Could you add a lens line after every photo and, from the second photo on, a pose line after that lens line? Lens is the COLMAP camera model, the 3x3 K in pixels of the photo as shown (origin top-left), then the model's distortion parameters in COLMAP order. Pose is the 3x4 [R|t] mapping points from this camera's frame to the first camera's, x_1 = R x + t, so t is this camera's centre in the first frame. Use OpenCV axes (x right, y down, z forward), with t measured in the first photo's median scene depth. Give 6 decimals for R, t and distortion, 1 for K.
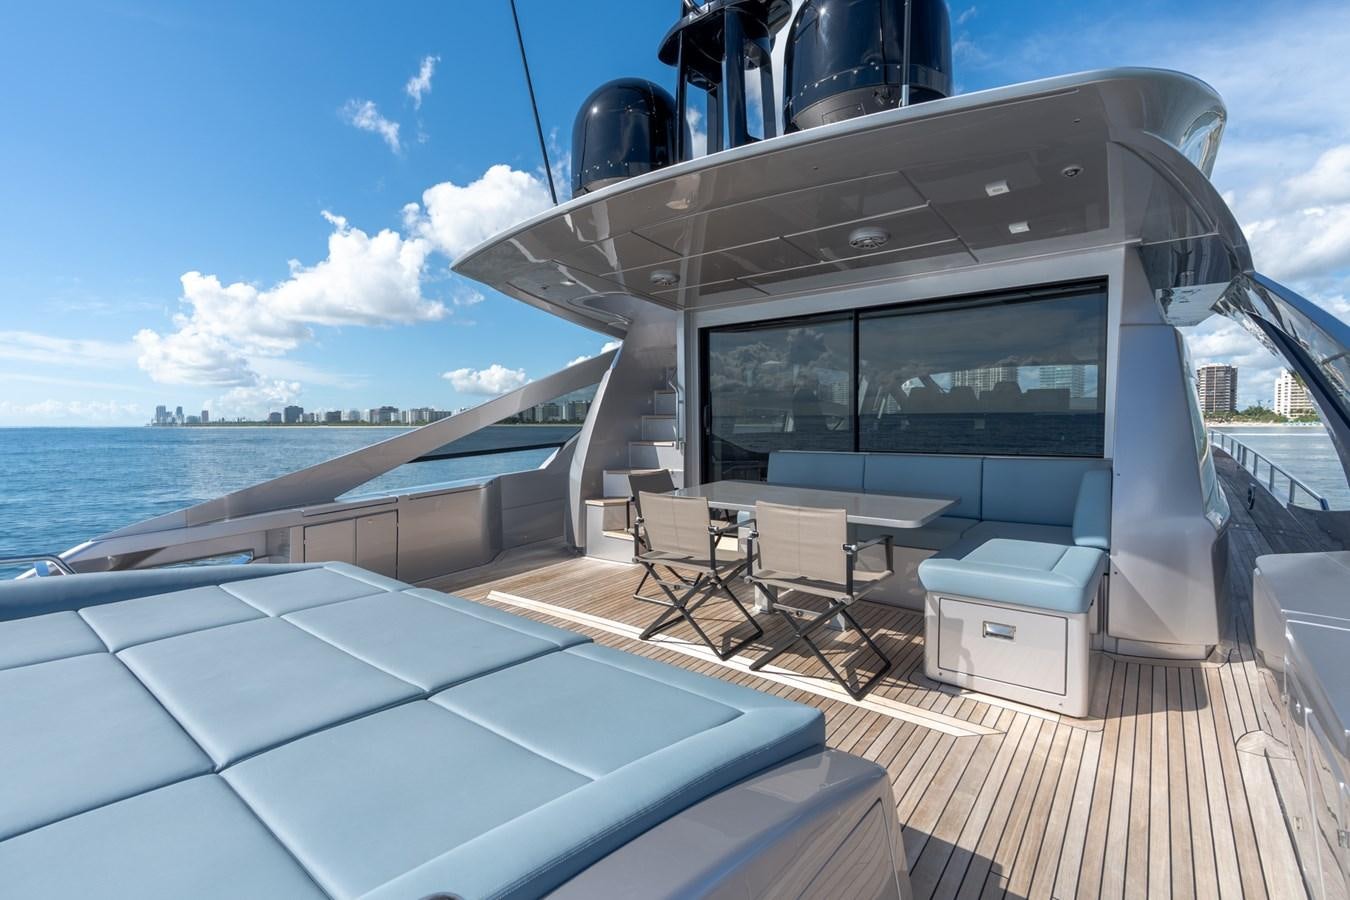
lens RADIAL K [[635.2, 0, 675.0], [0, 635.2, 450.0], [0, 0, 1]] dist [0.023403, 0.000414]
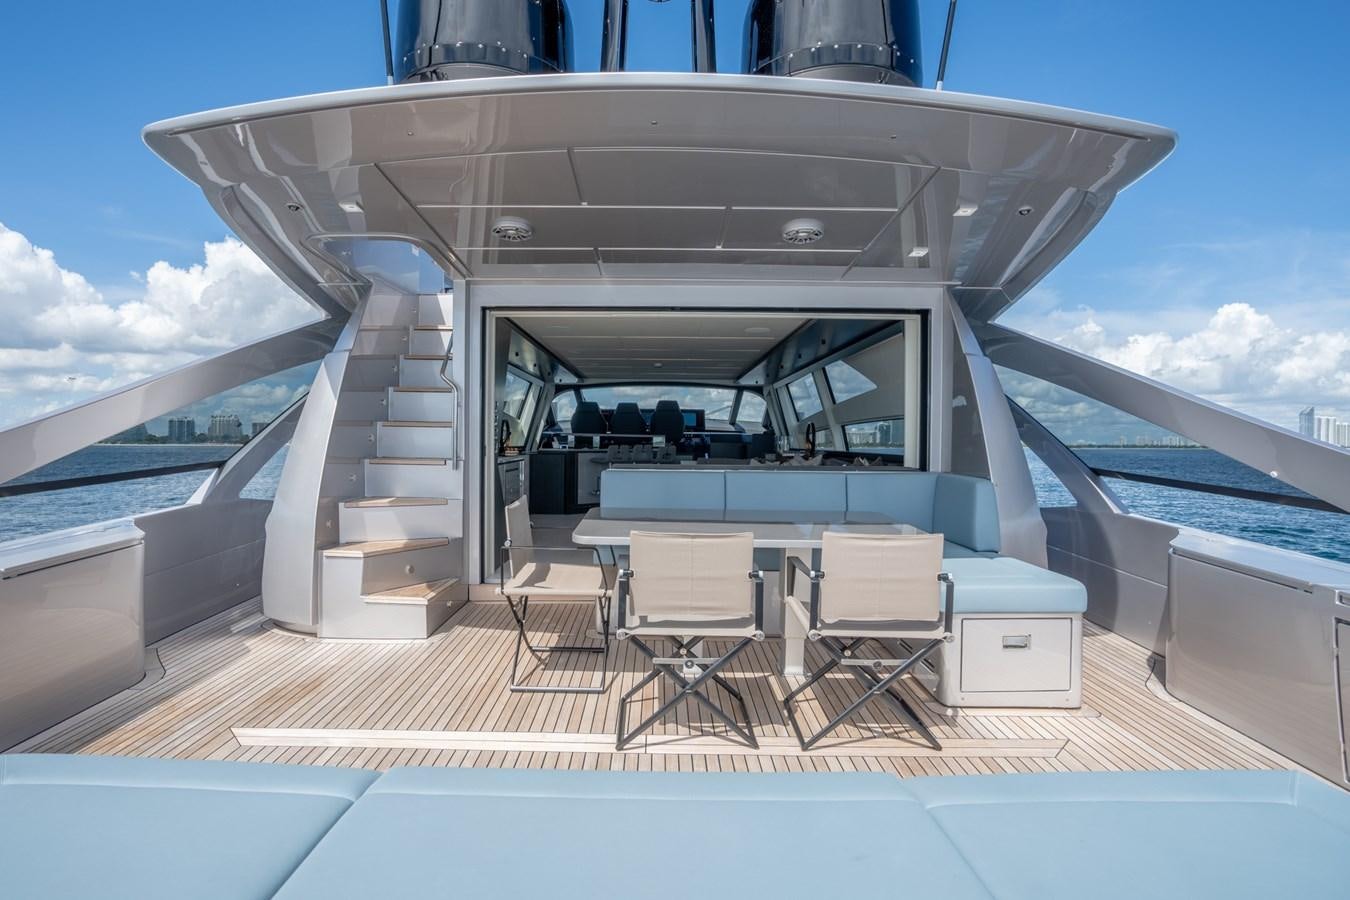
lens RADIAL K [[676.9, 0, 675.5], [0, 676.9, 443.3], [0, 0, 1]] dist [-0.032497, 0.000152]
pose [[0.778296, 0.005230, 0.627876, -0.368193], [0.015097, 0.999520, -0.027039, -0.006517], [-0.627716, 0.030523, 0.777843, 0.319133]]
